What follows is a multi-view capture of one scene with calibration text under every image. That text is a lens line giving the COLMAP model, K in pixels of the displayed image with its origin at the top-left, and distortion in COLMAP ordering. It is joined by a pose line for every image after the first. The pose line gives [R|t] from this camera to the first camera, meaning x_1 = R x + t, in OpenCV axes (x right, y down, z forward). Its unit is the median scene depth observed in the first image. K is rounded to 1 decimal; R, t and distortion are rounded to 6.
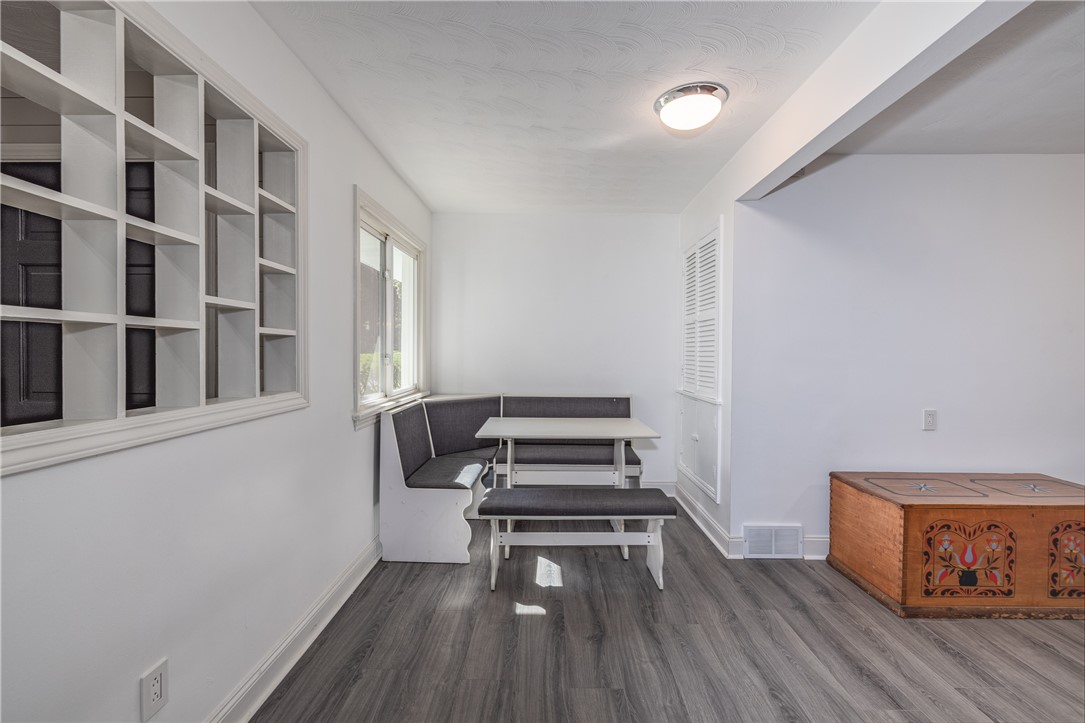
lens RADIAL K [[455.5, 0, 540.4], [0, 455.5, 358.0], [0, 0, 1]] dist [0.002328, 0.000287]
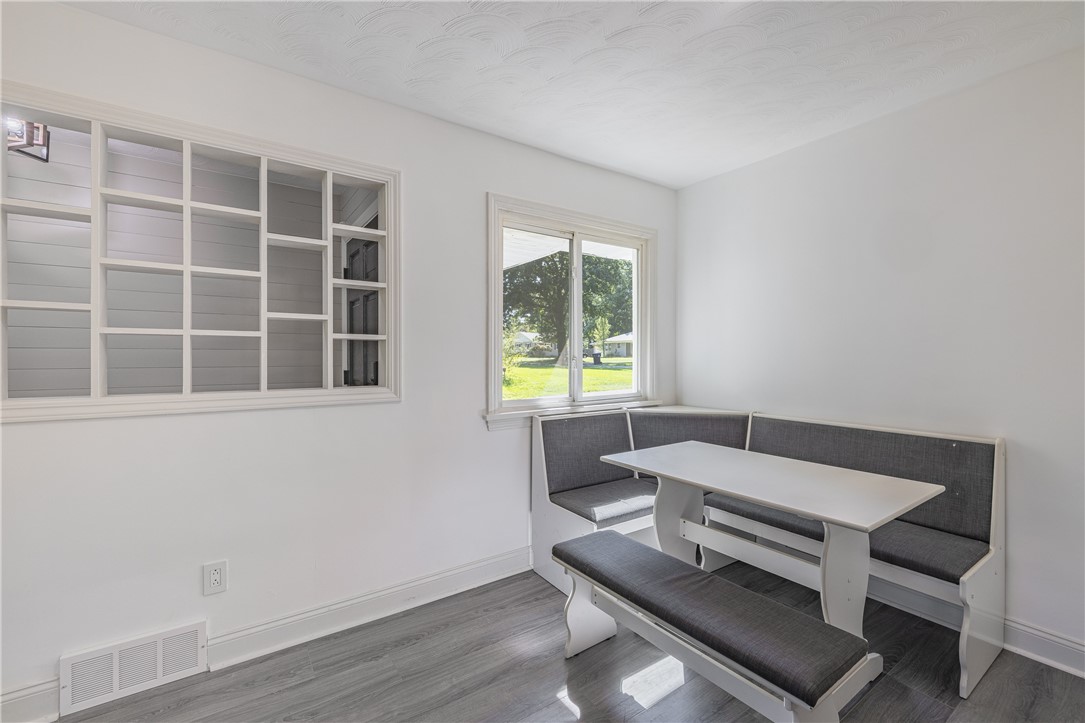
lens RADIAL K [[455.5, 0, 540.7], [0, 455.5, 358.3], [0, 0, 1]] dist [0.002328, 0.000287]
pose [[0.579357, -0.000393, -0.815074, 0.507570], [-0.010482, 0.999914, -0.007933, 0.002823], [0.815006, 0.013139, 0.579303, 0.504057]]
